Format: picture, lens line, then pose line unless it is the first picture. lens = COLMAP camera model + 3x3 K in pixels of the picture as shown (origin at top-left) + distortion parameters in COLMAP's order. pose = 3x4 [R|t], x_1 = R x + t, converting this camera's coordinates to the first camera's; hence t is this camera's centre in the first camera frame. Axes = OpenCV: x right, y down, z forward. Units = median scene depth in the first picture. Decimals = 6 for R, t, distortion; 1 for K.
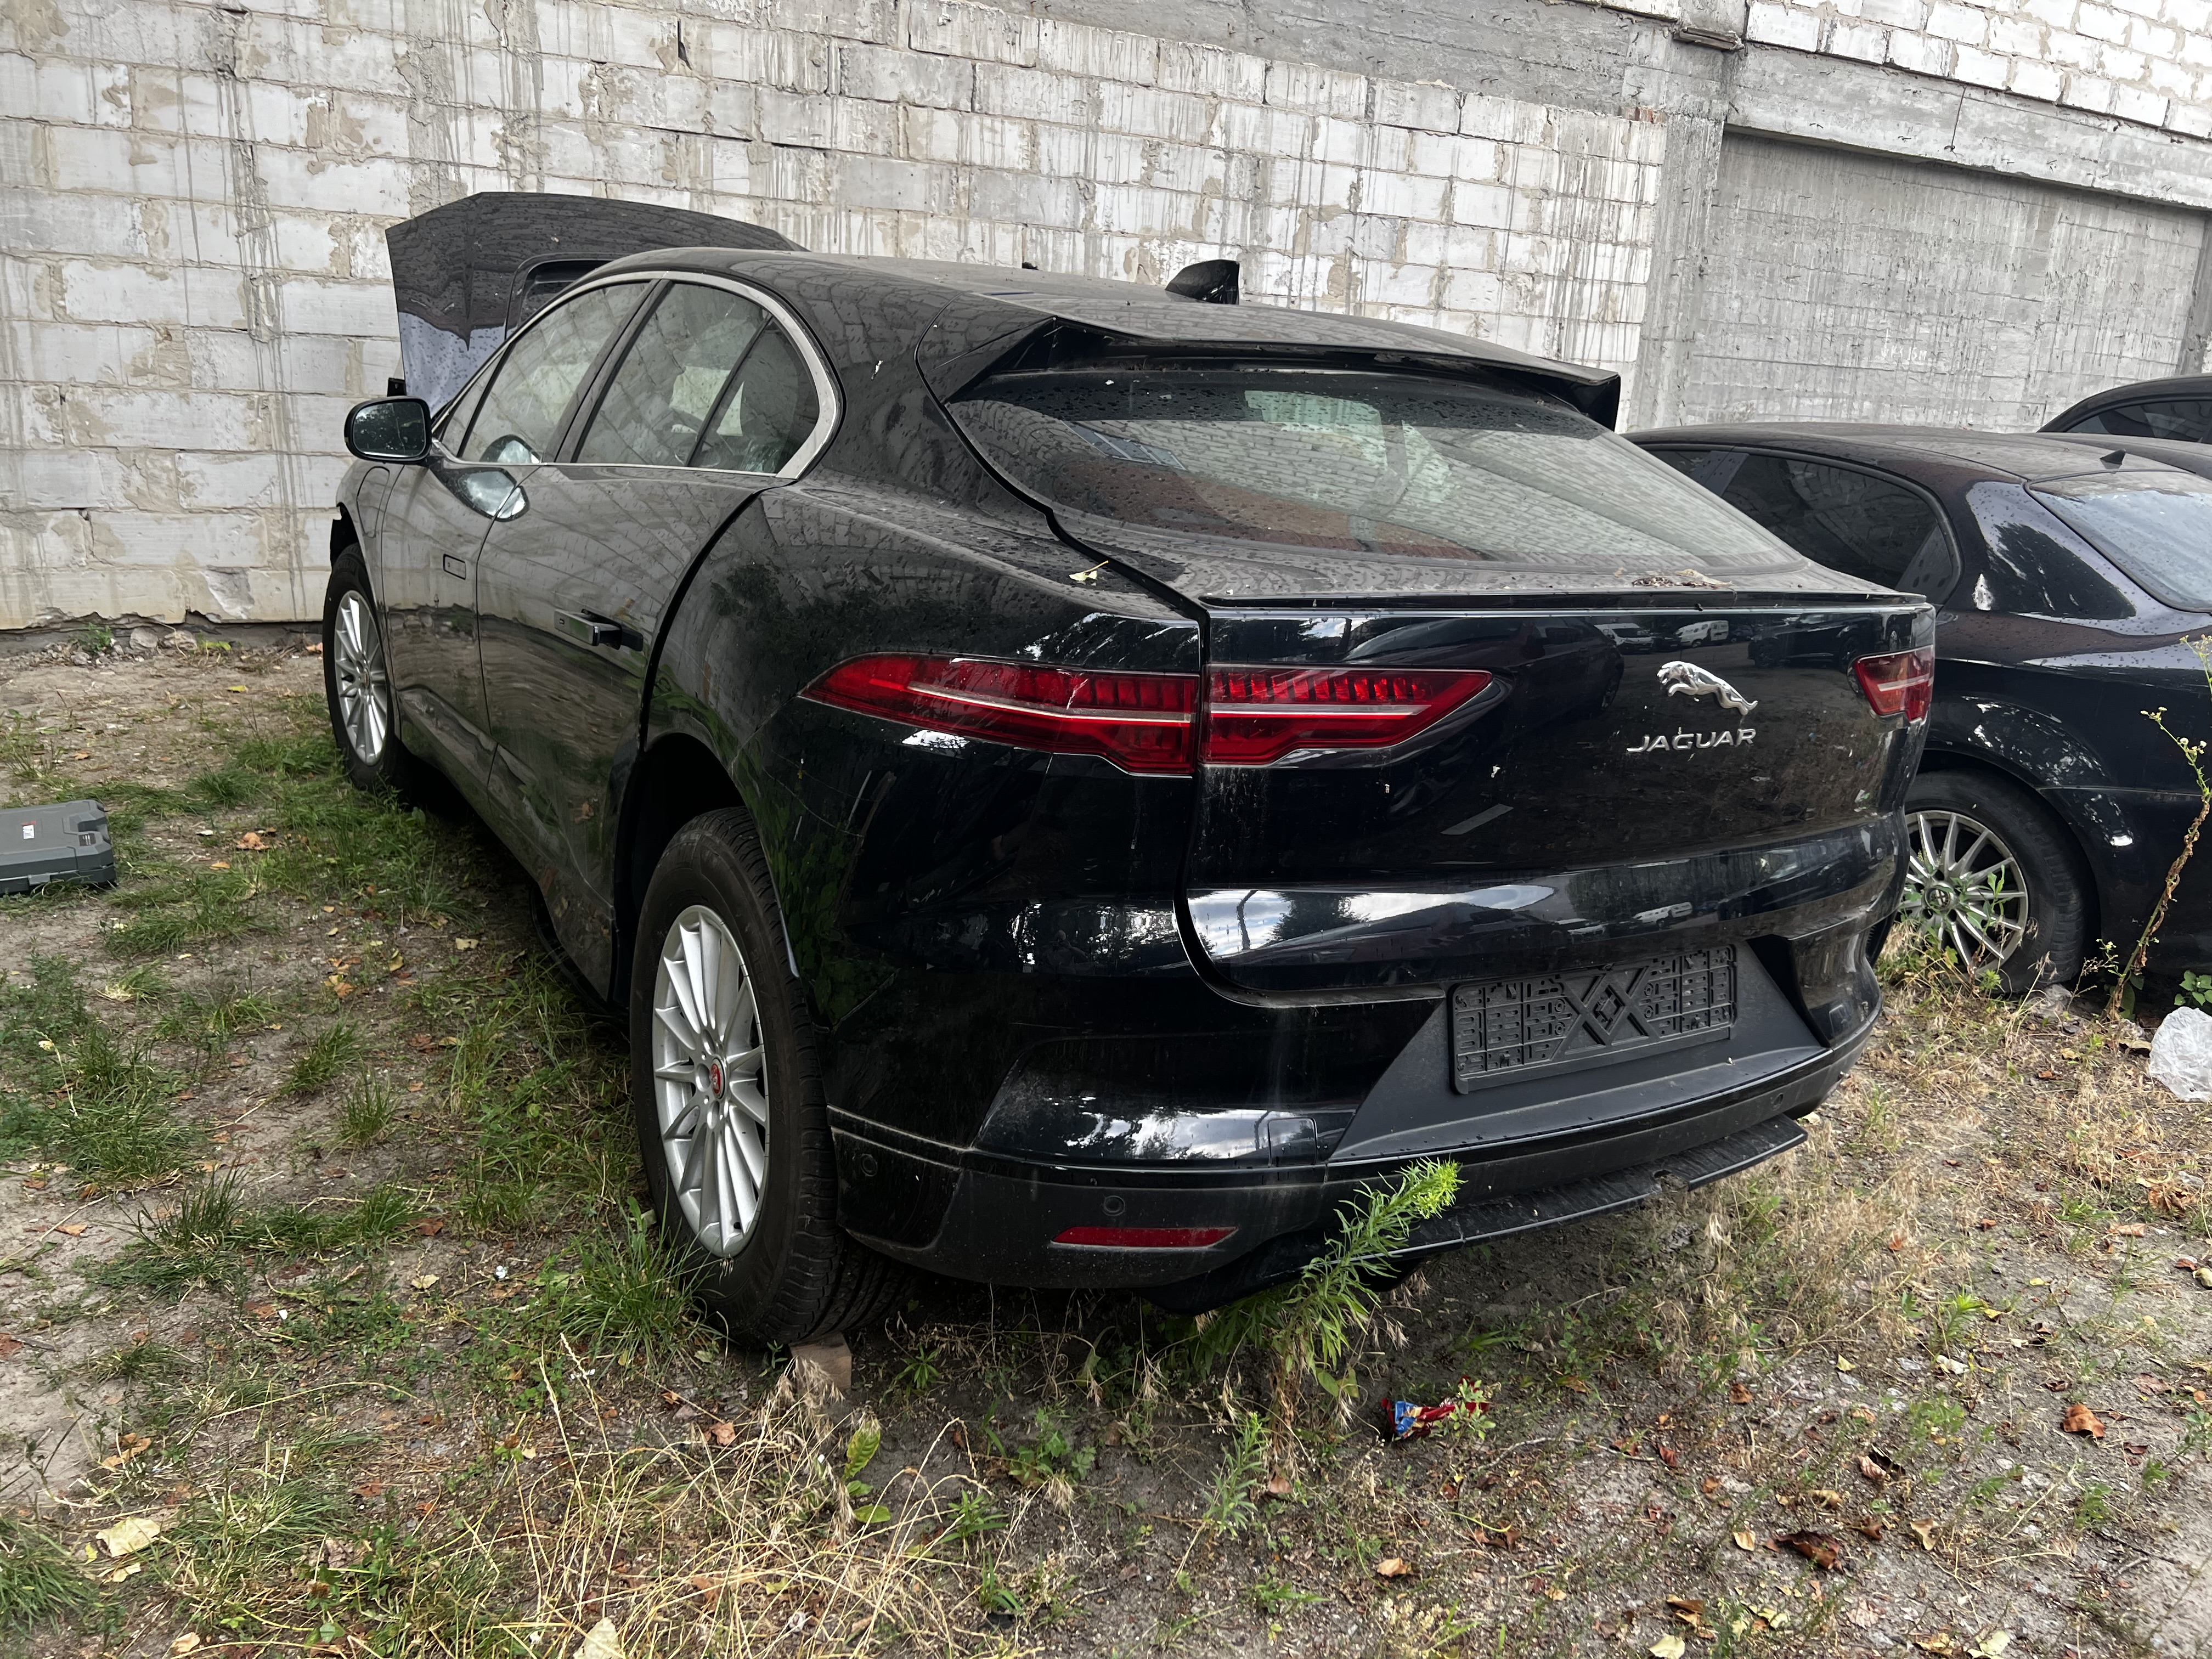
lens RADIAL K [[1673.2, 0, 1117.2], [0, 1673.2, 831.6], [0, 0, 1]] dist [0.042844, -0.046516]
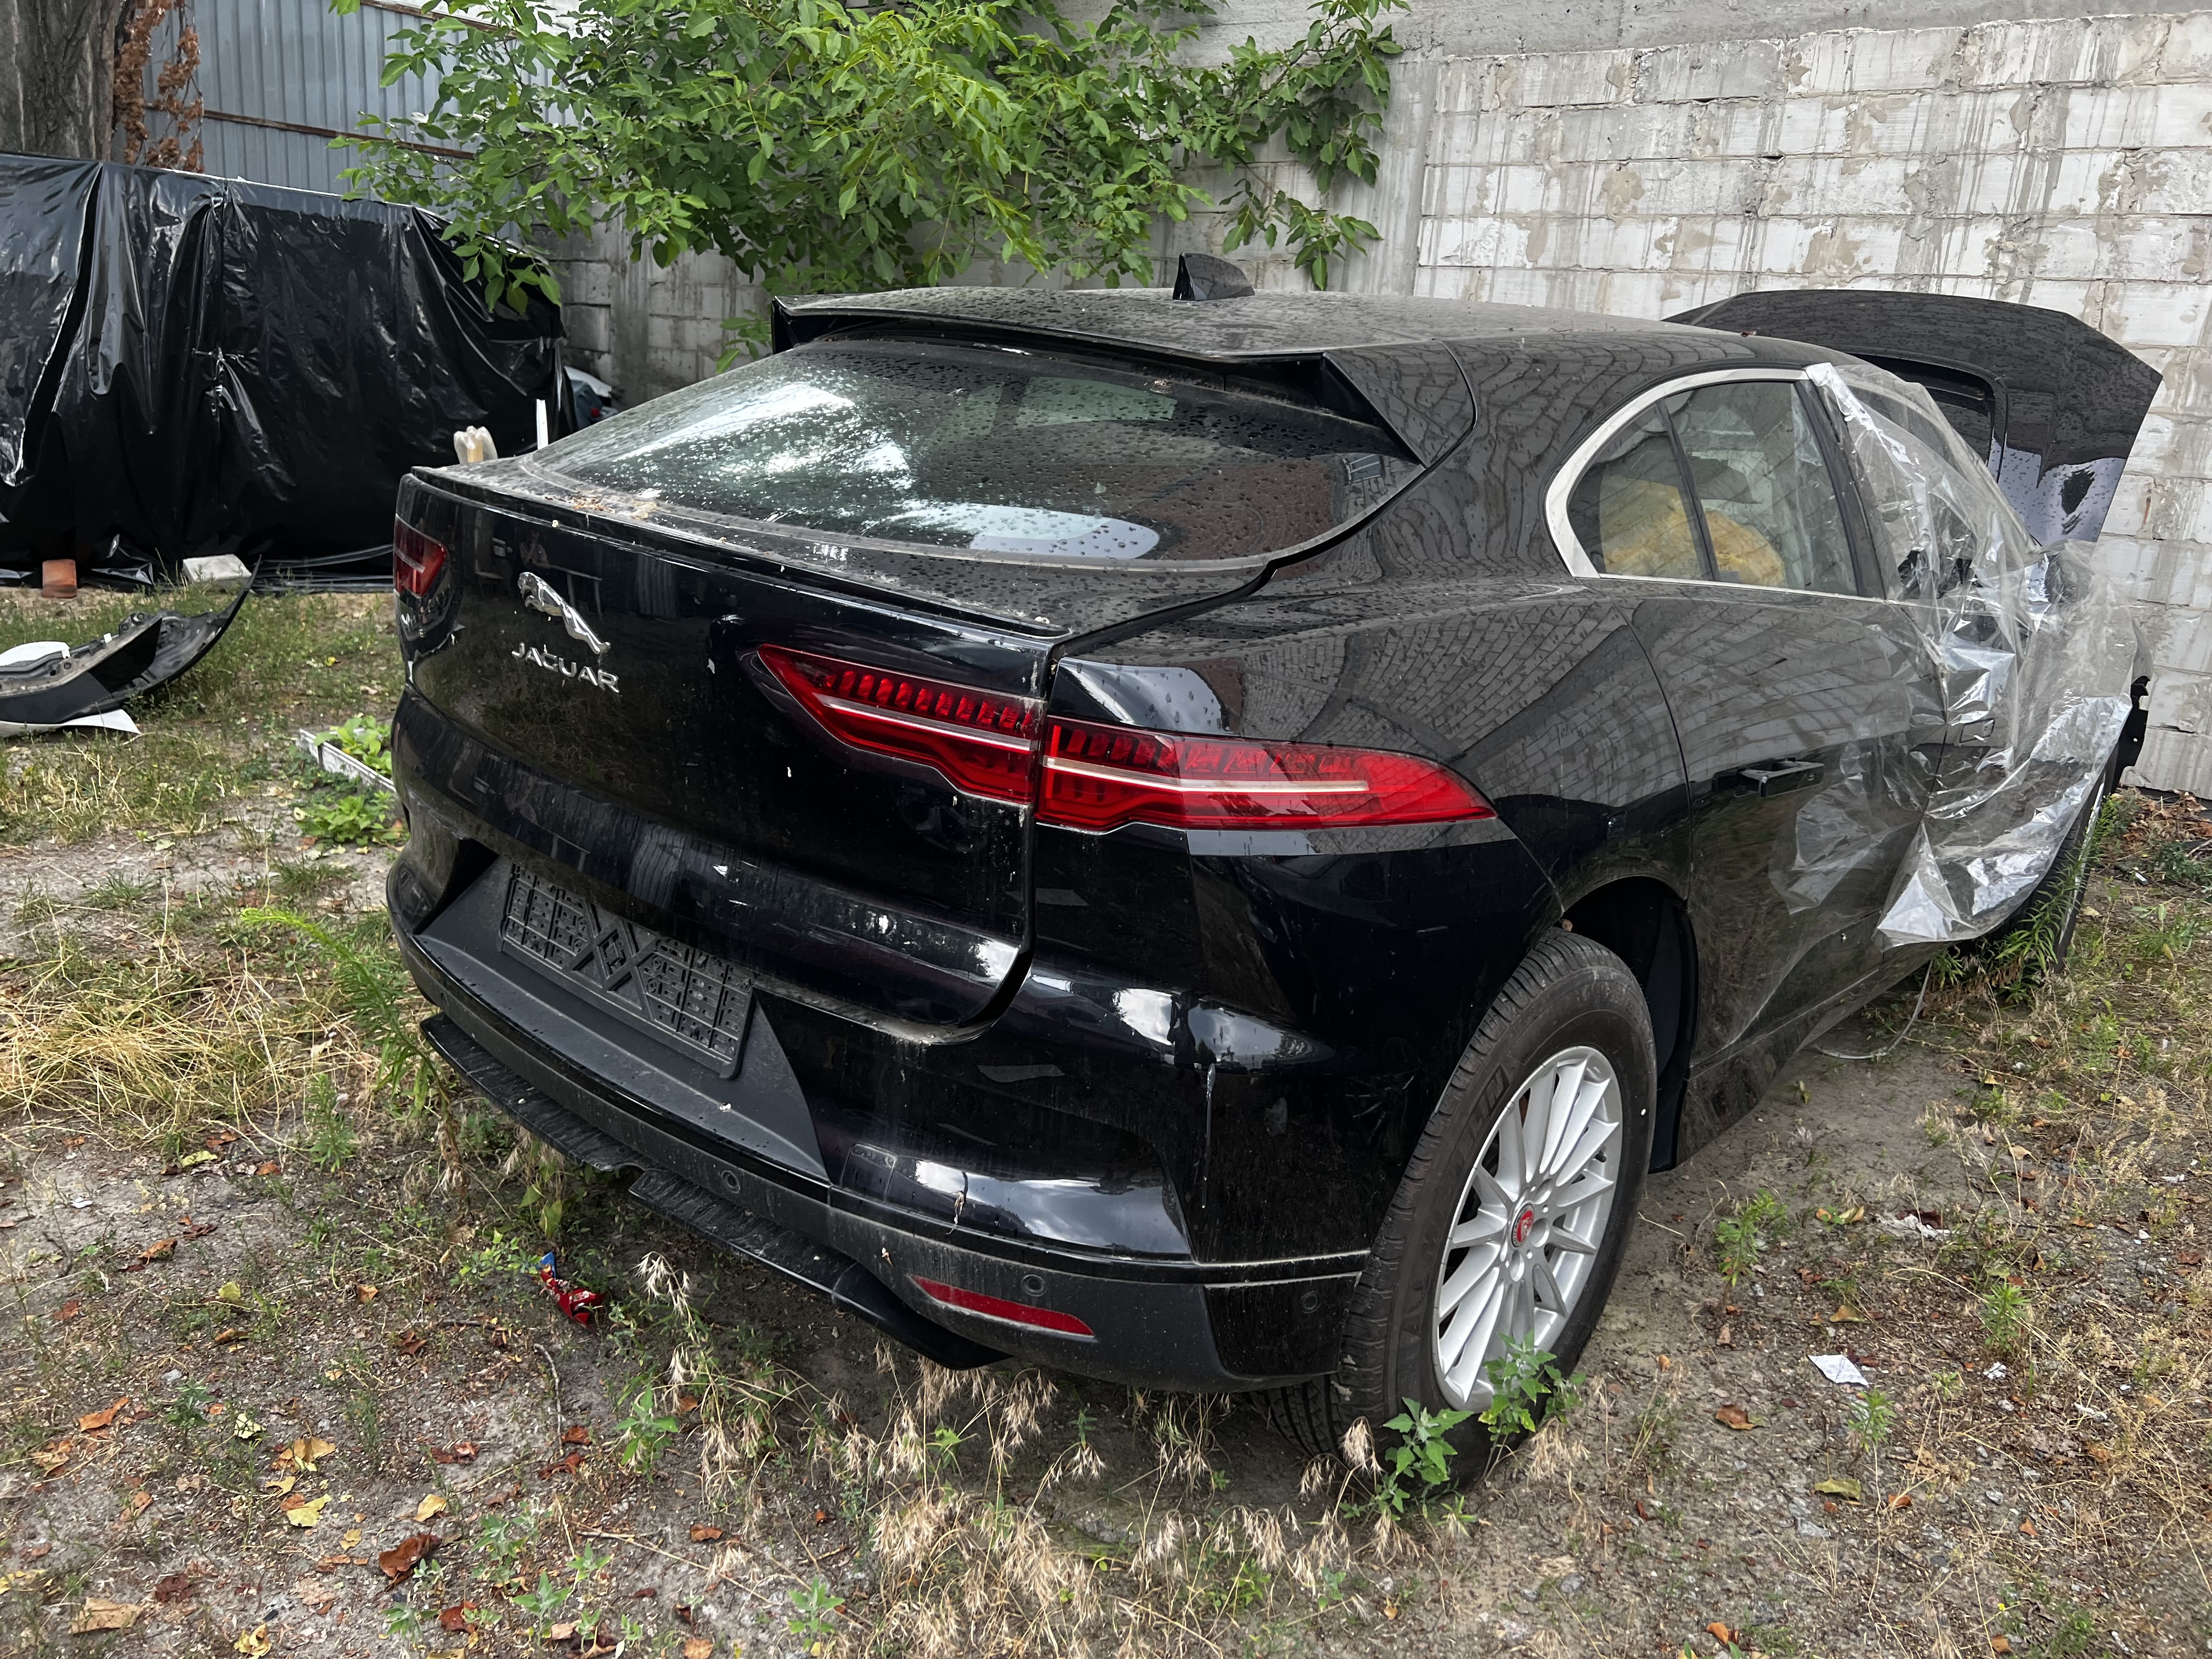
lens RADIAL K [[1673.2, 0, 1101.7], [0, 1673.2, 820.5], [0, 0, 1]] dist [0.042844, -0.046516]
pose [[0.278828, 0.213584, -0.936289, 0.446699], [-0.321101, 0.939576, 0.118709, -0.060907], [0.905069, 0.267544, 0.330562, 0.322659]]
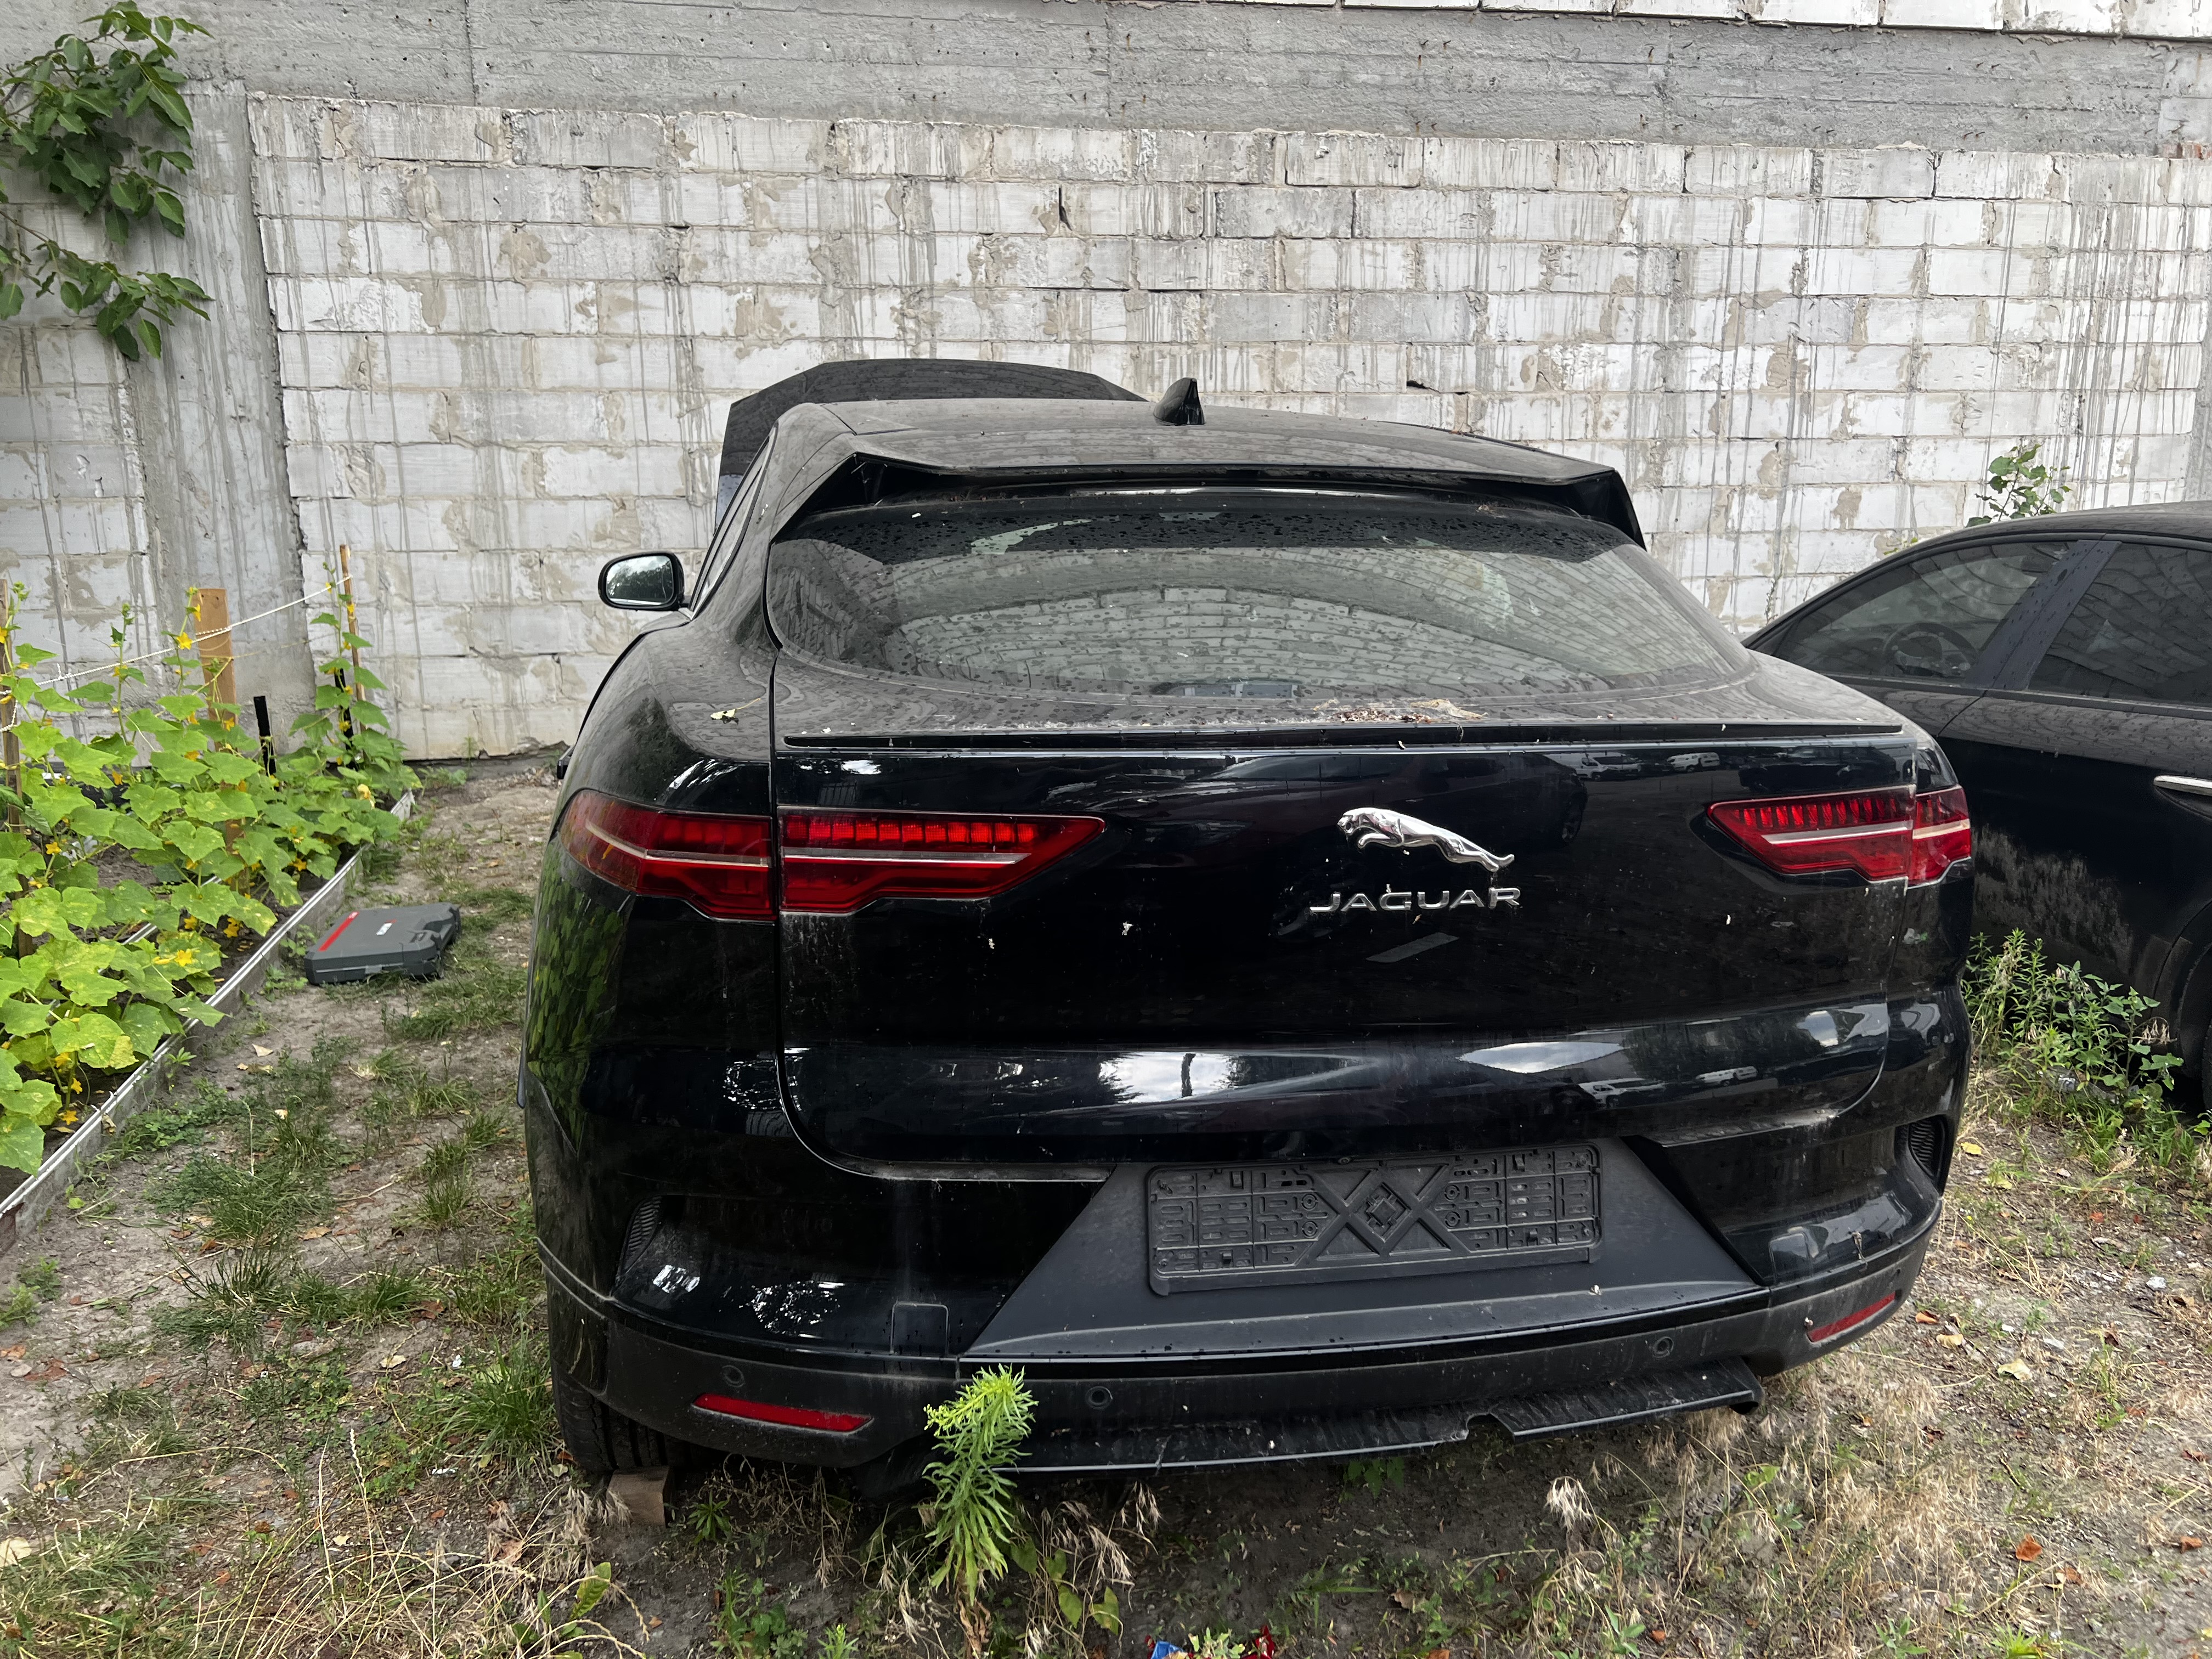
lens RADIAL K [[1673.2, 0, 1117.5], [0, 1673.2, 830.4], [0, 0, 1]] dist [0.042844, -0.046516]
pose [[0.934161, 0.014850, -0.356544, 0.164604], [-0.039664, 0.997264, -0.062383, -0.010001], [0.354642, 0.072418, 0.932194, 0.051523]]
